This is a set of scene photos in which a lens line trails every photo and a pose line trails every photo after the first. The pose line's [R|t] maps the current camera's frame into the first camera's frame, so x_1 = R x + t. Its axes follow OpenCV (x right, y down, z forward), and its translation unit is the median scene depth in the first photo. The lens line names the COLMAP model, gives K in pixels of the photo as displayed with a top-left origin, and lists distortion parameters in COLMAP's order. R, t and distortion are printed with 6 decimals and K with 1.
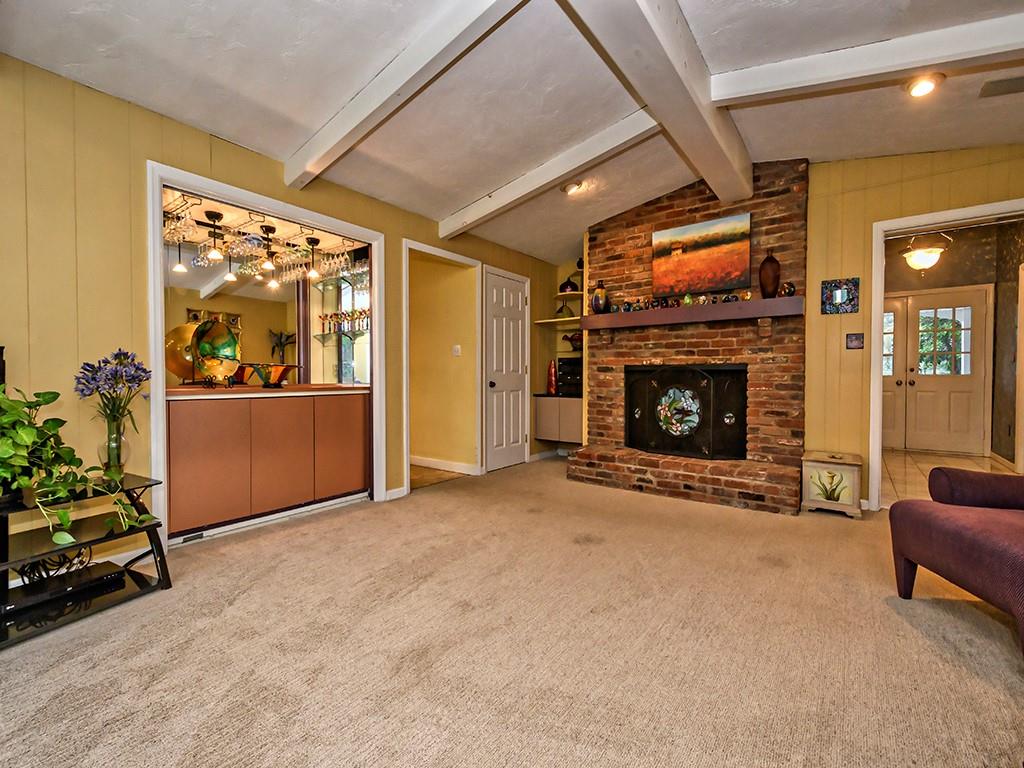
lens RADIAL K [[449.1, 0, 511.7], [0, 449.1, 382.9], [0, 0, 1]] dist [0.001110, -0.000790]
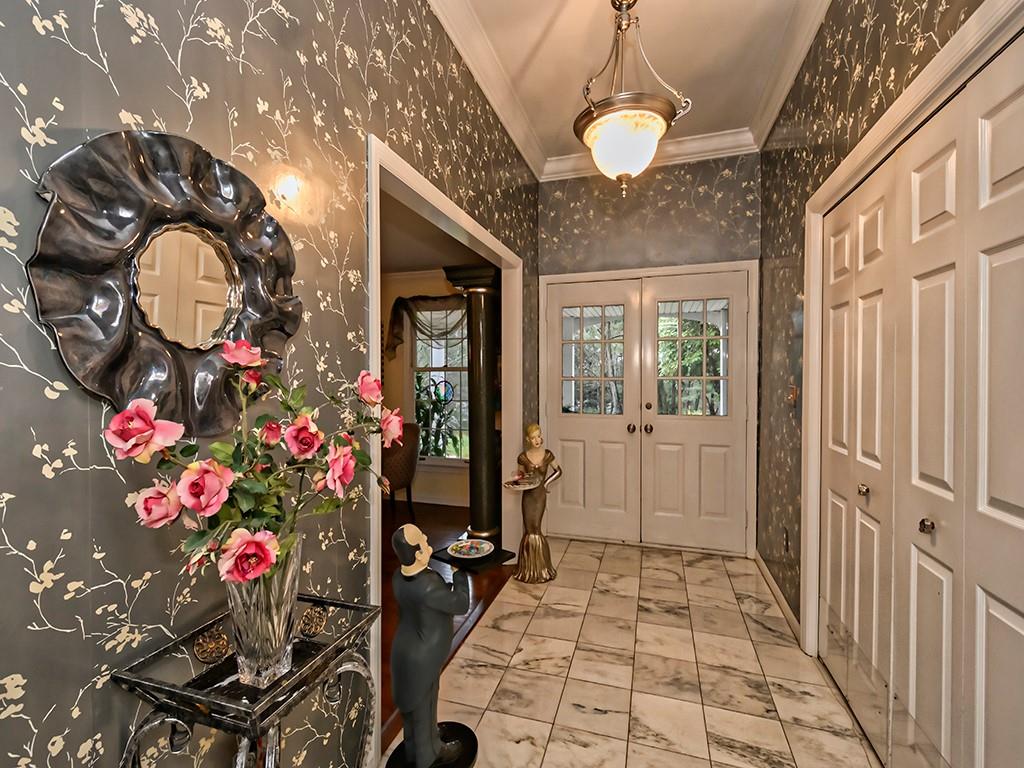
lens RADIAL K [[449.1, 0, 513.4], [0, 449.1, 379.1], [0, 0, 1]] dist [0.001110, -0.000790]
pose [[0.941523, -0.008009, 0.336854, 0.574230], [0.007851, 0.999968, 0.001833, -0.070357], [-0.336858, 0.000919, 0.941555, 0.555713]]
